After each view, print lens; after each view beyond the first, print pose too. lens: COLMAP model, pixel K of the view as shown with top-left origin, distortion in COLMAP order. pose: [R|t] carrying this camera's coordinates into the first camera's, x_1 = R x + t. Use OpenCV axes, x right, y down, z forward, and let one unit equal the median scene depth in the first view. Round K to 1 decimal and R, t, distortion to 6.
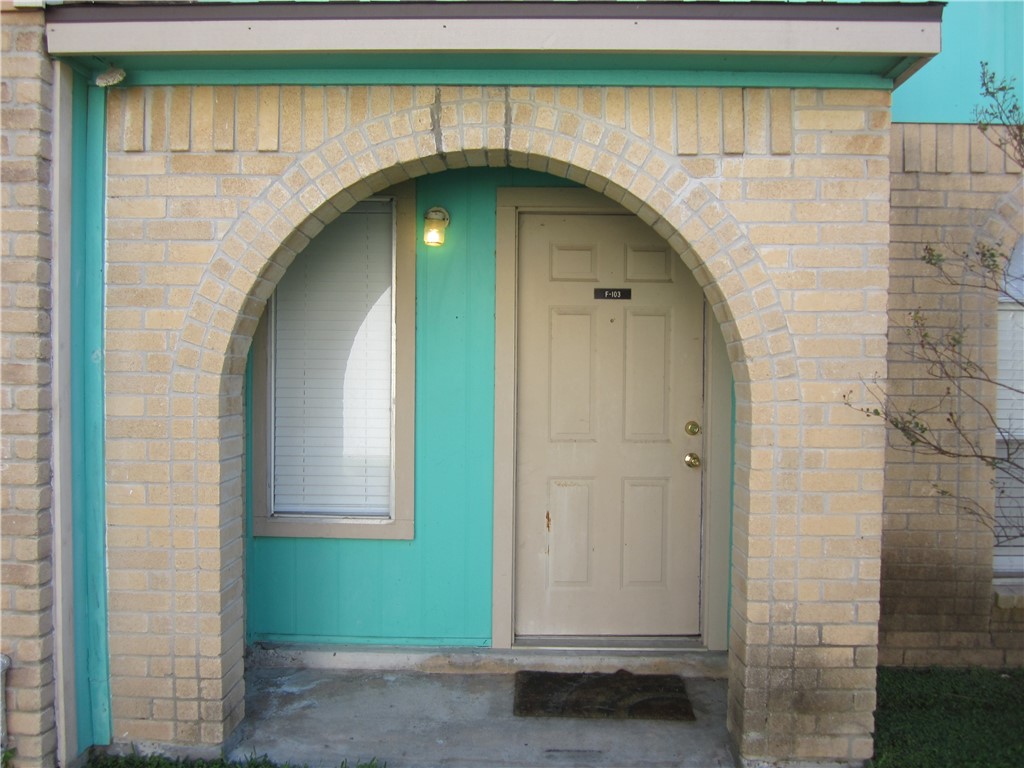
lens RADIAL K [[850.8, 0, 512.0], [0, 850.8, 384.0], [0, 0, 1]] dist [-0.036443, 0.013727]
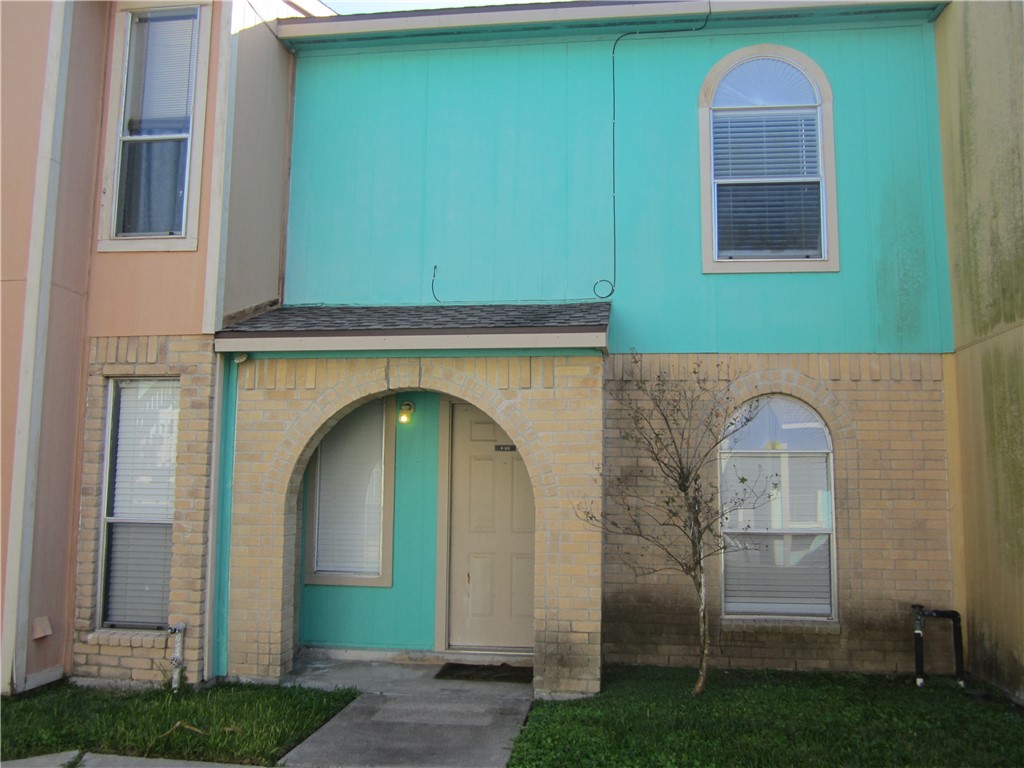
lens RADIAL K [[850.8, 0, 512.0], [0, 850.8, 384.0], [0, 0, 1]] dist [-0.036443, 0.013727]
pose [[0.994242, -0.012874, -0.106380, 0.445740], [-0.001749, 0.990675, -0.136235, 0.004222], [0.107142, 0.135637, 0.984948, -1.058252]]
